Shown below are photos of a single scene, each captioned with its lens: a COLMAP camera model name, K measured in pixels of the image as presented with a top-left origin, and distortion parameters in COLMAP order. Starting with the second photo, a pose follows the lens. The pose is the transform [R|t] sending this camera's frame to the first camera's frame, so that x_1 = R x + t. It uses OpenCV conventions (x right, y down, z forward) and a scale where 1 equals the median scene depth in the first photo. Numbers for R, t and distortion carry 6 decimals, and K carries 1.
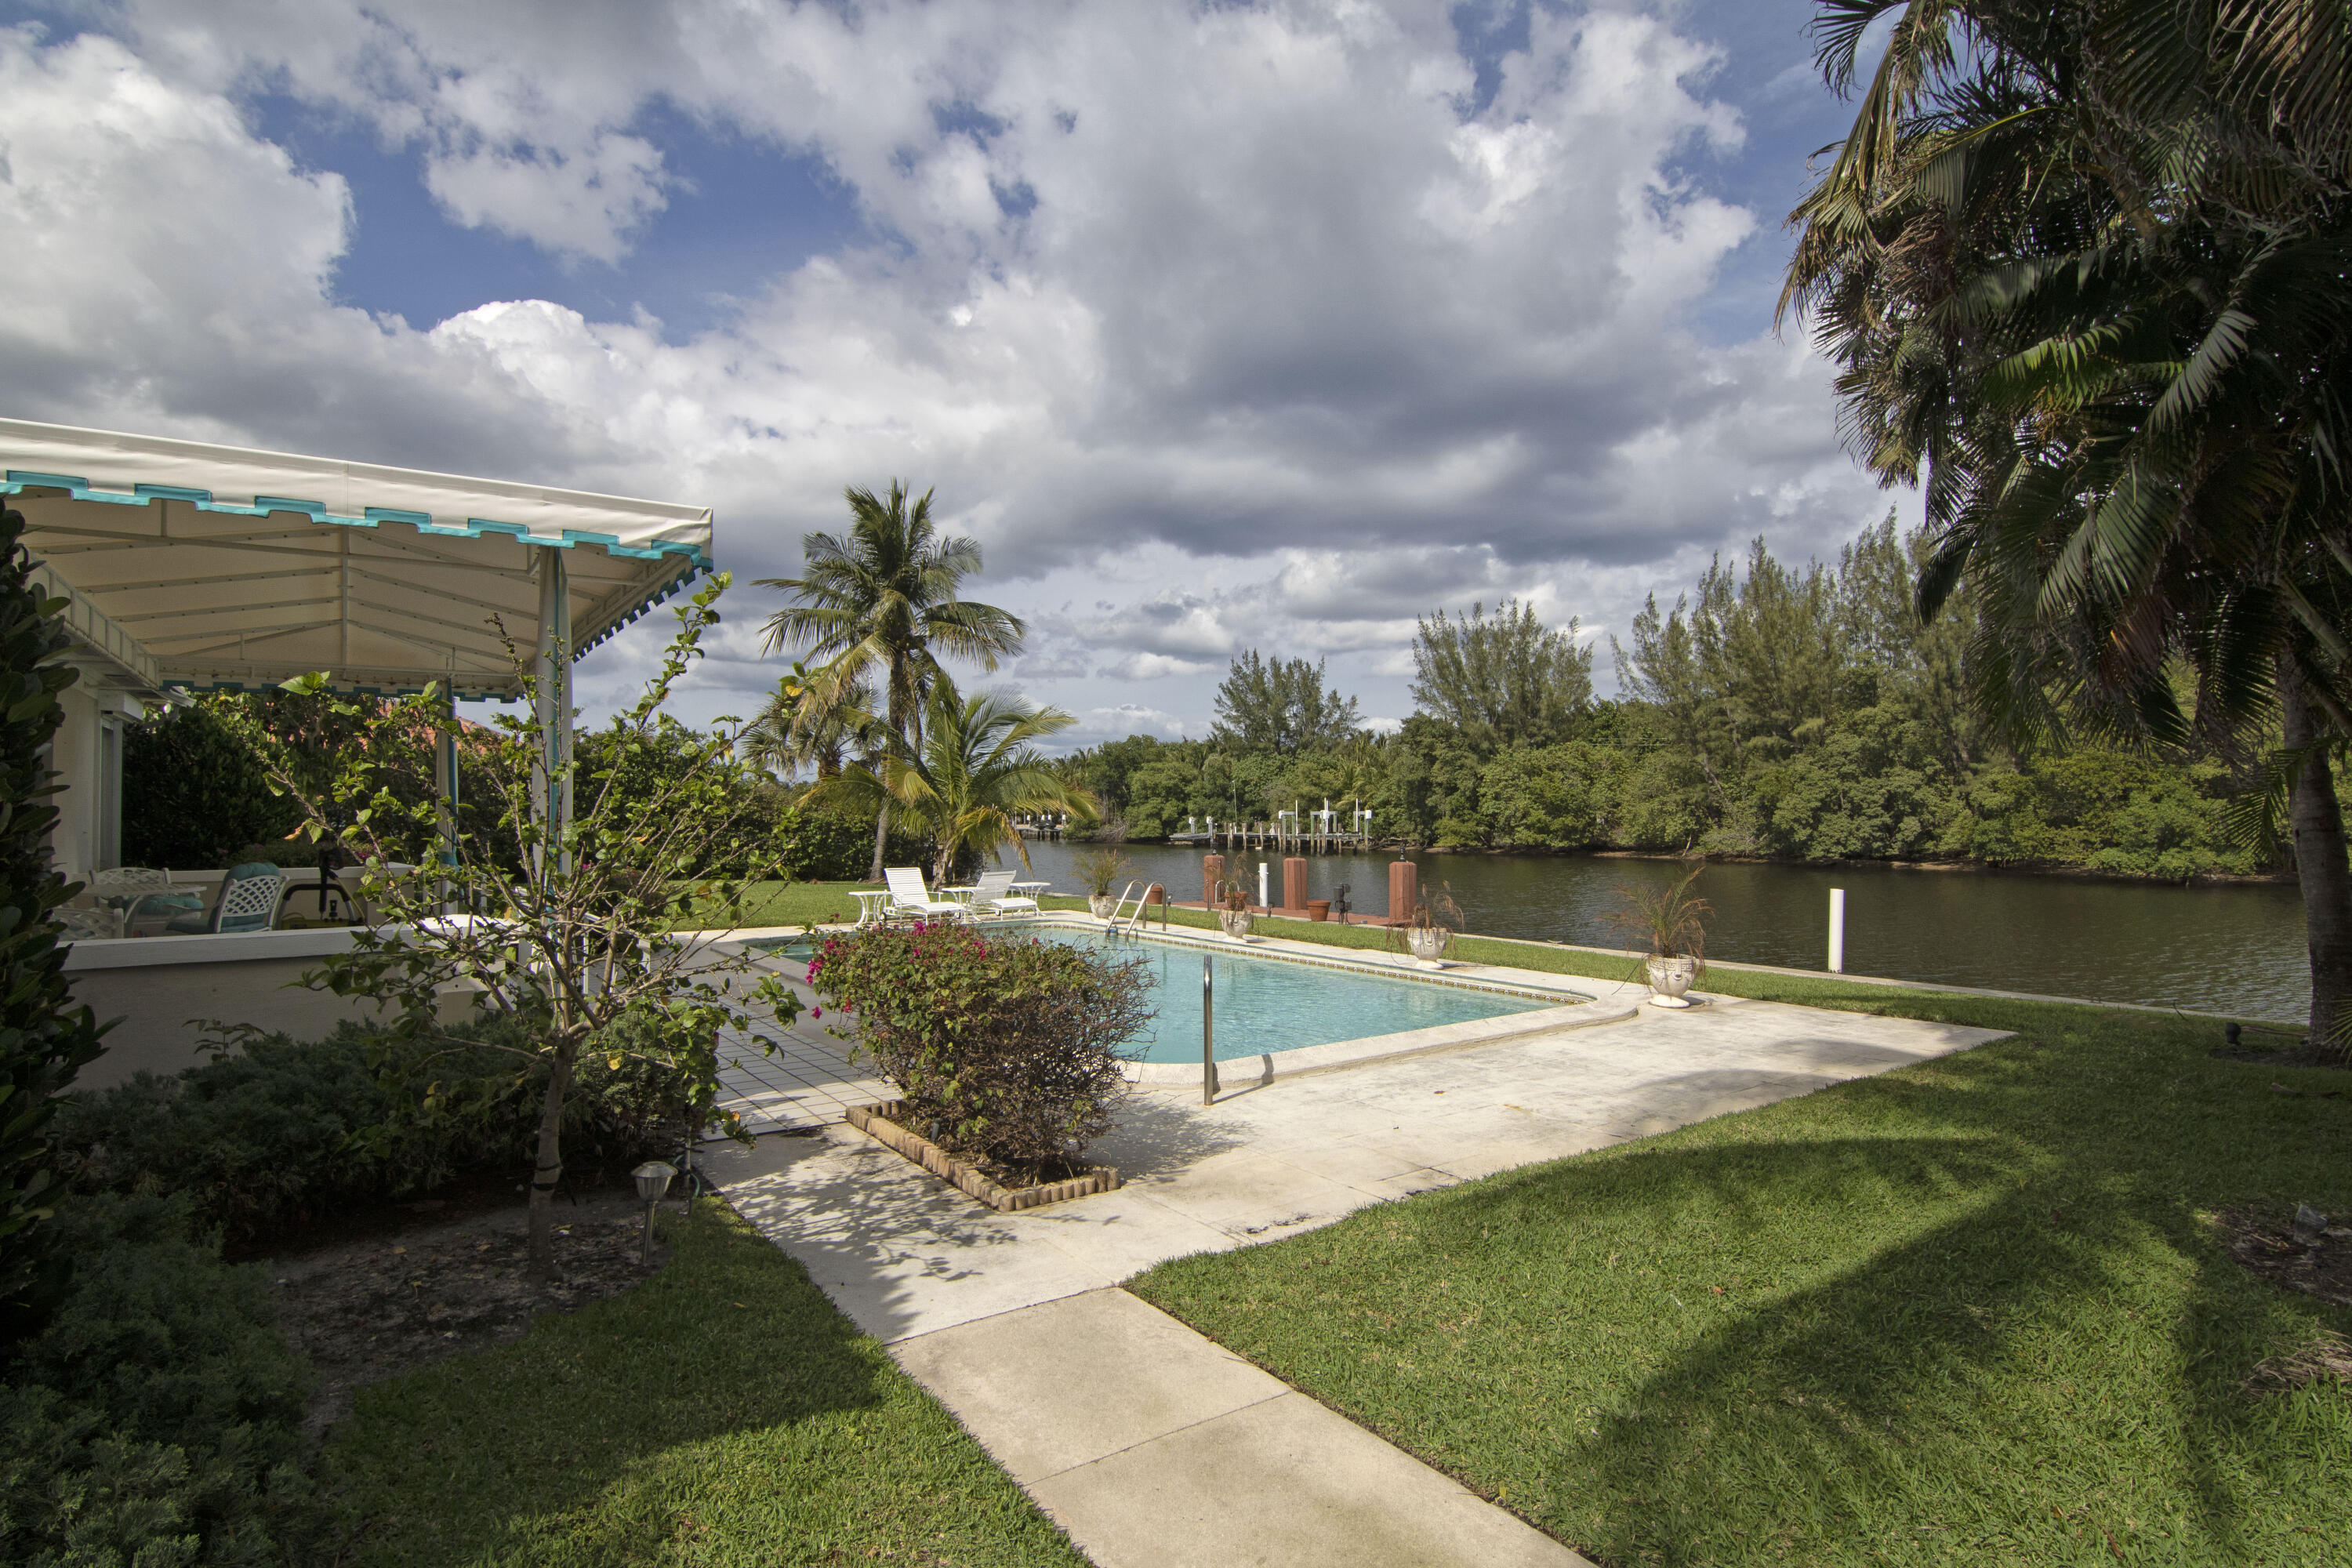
lens RADIAL K [[1195.1, 0, 1176.0], [0, 1195.1, 784.0], [0, 0, 1]] dist [-0.002332, -0.001216]
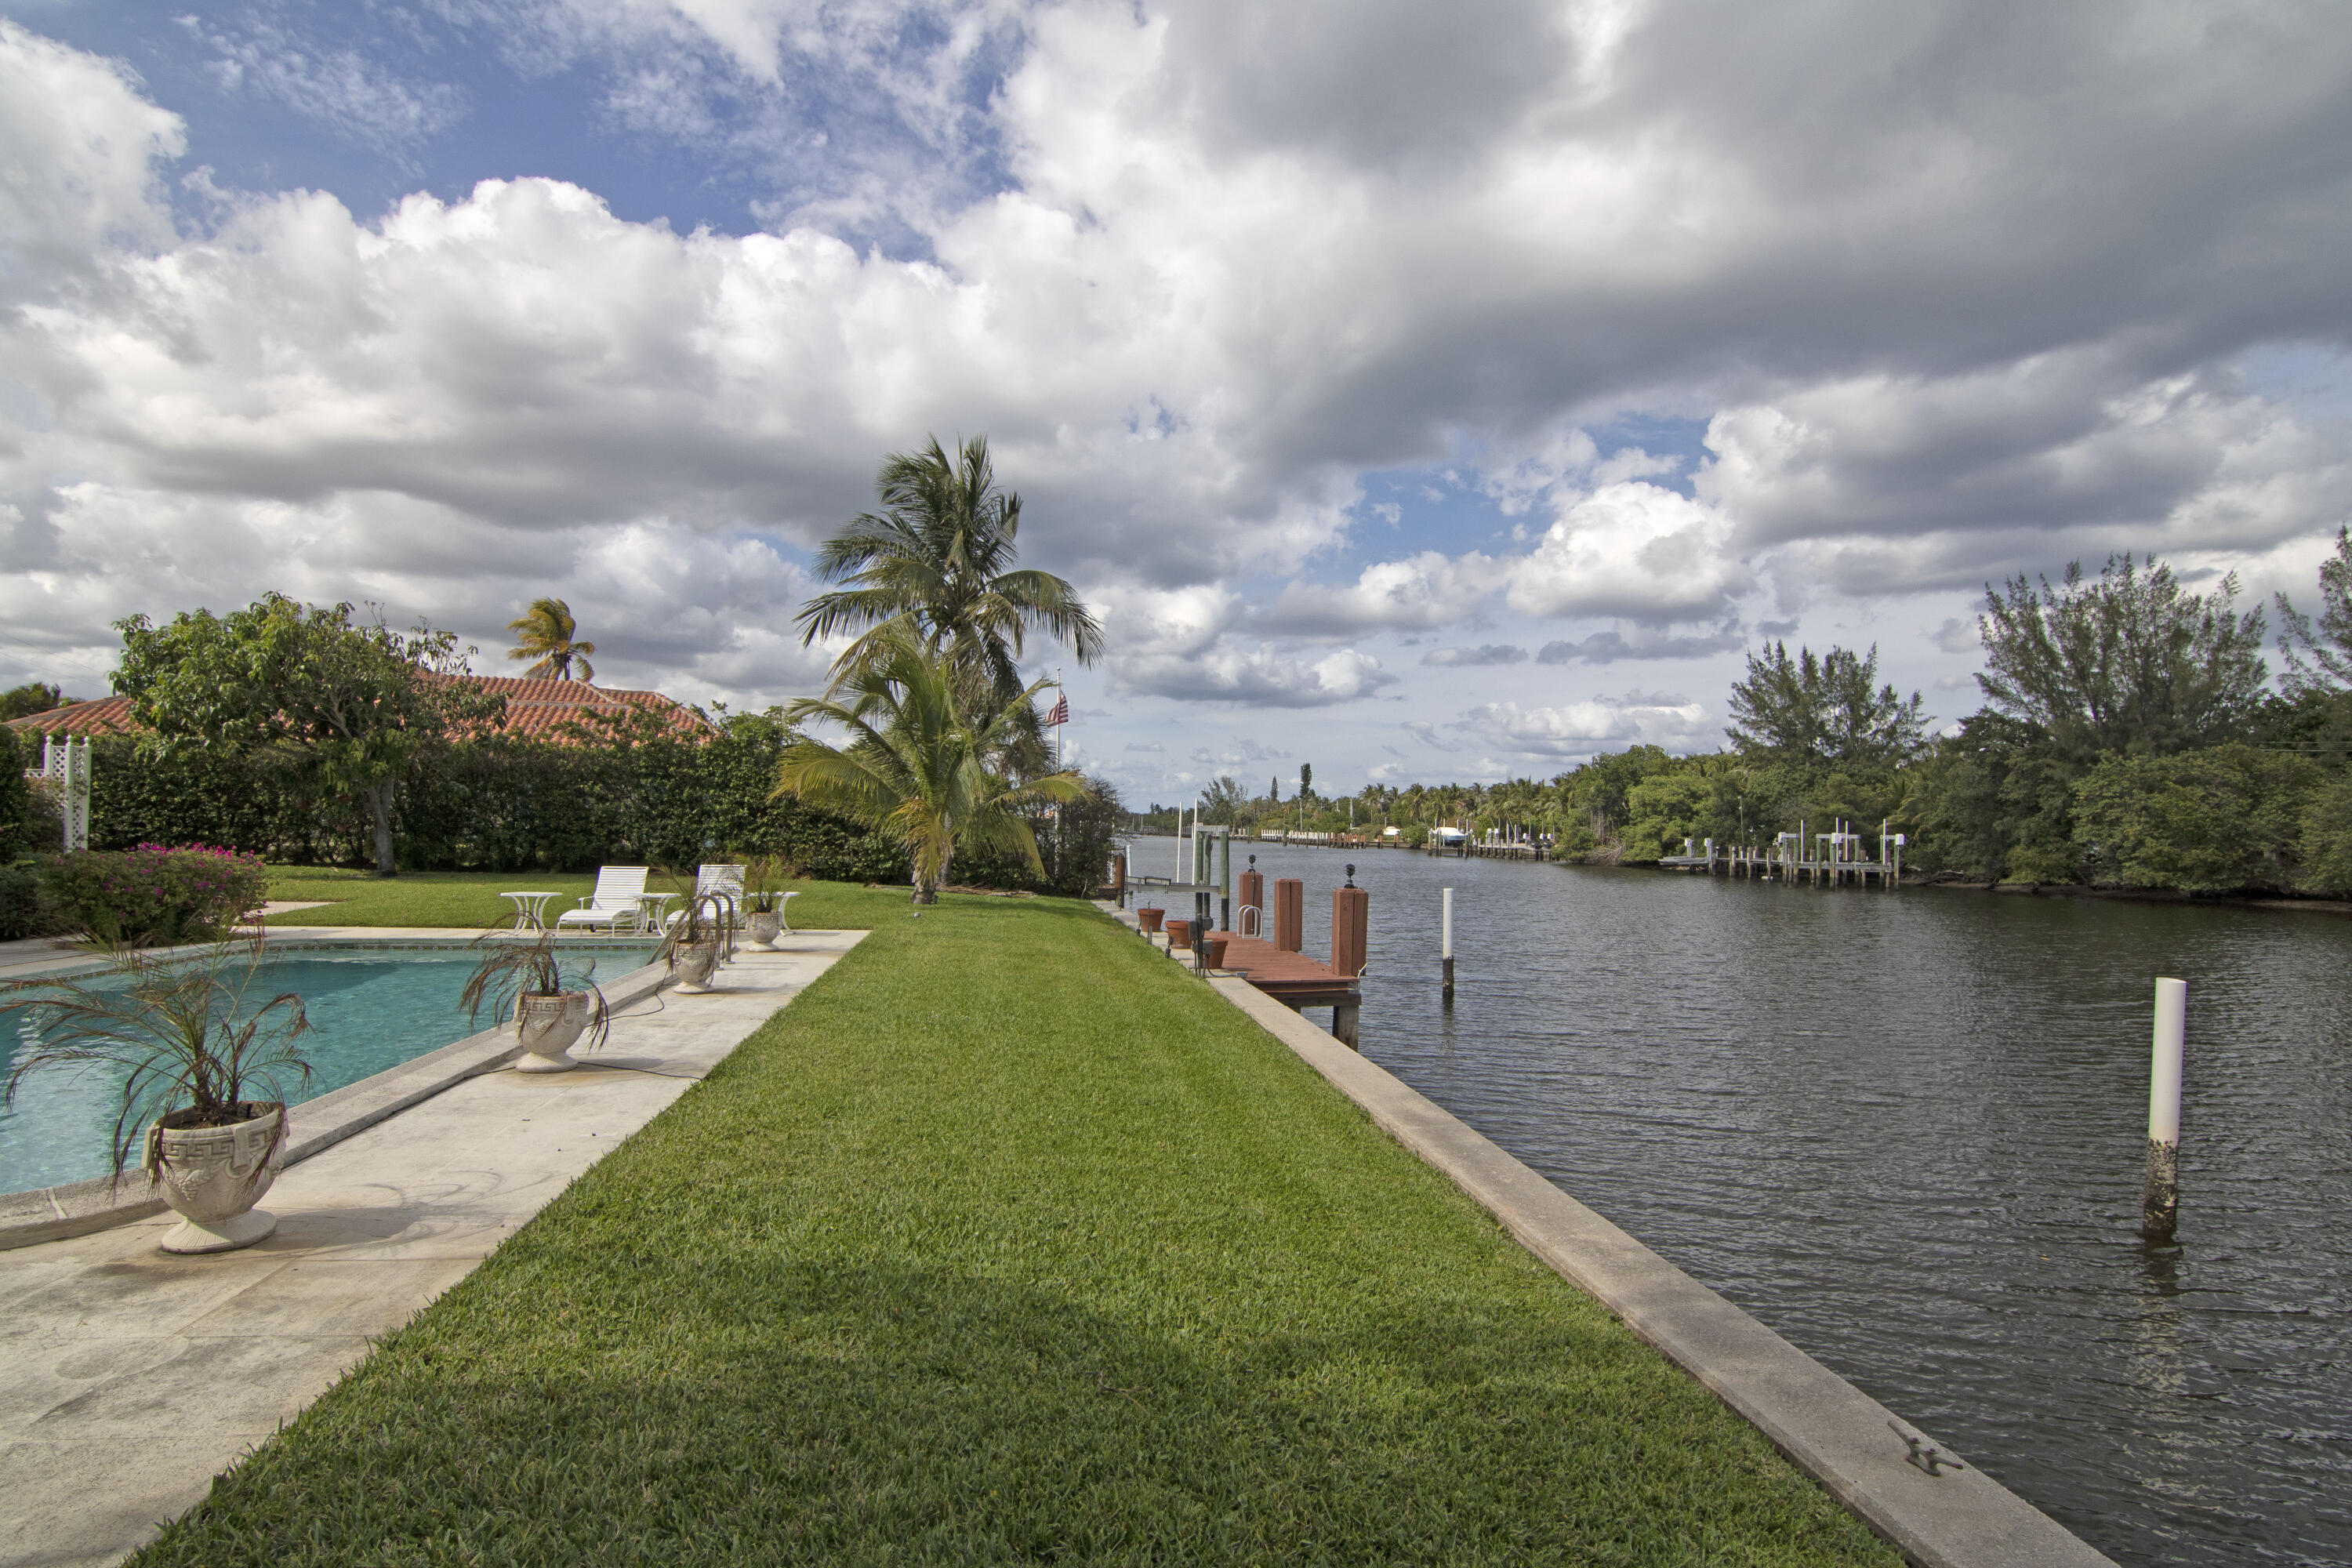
lens RADIAL K [[1200.8, 0, 1179.6], [0, 1200.8, 793.3], [0, 0, 1]] dist [0.002220, -0.015473]
pose [[0.893417, 0.007639, -0.449164, 0.067325], [-0.010770, 0.999932, -0.004416, 0.002649], [0.449100, 0.008783, 0.893438, 0.058480]]
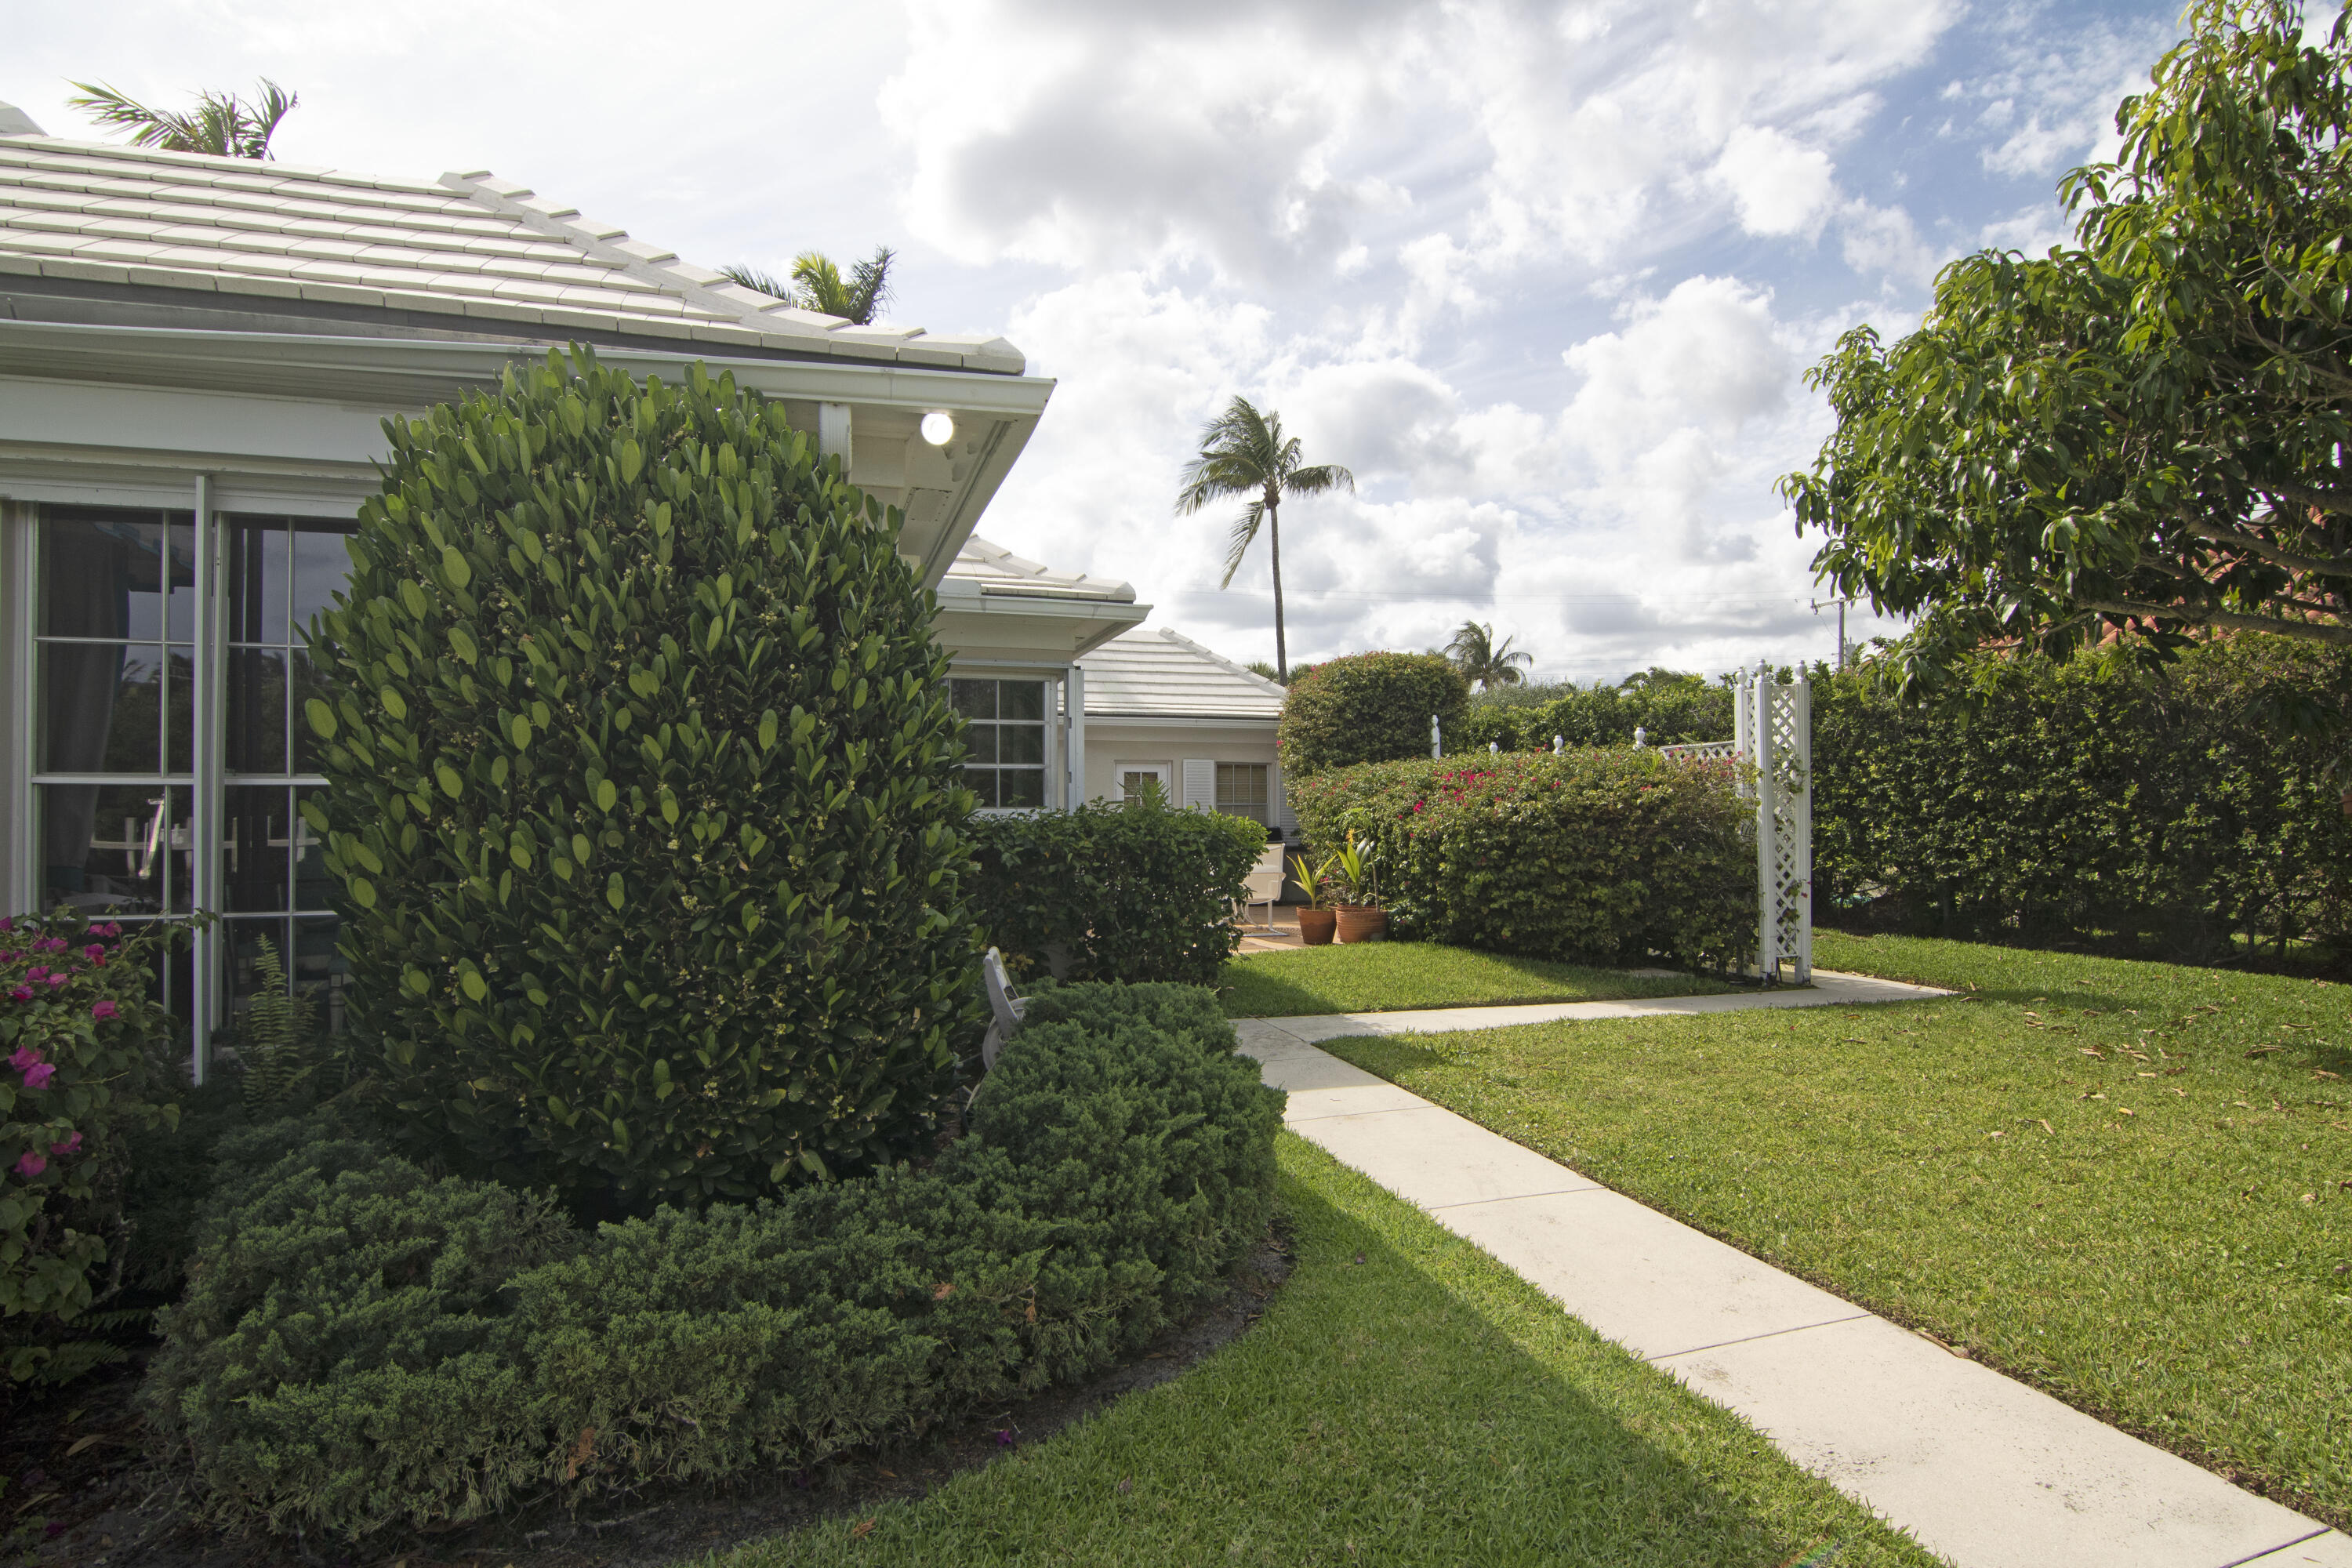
lens RADIAL K [[1200.8, 0, 1179.6], [0, 1200.8, 793.3], [0, 0, 1]] dist [0.002220, -0.015473]
pose [[-0.293718, -0.003396, -0.955886, -0.061843], [0.025864, 0.999599, -0.011499, 0.003708], [0.955542, -0.028100, -0.293512, 0.123605]]
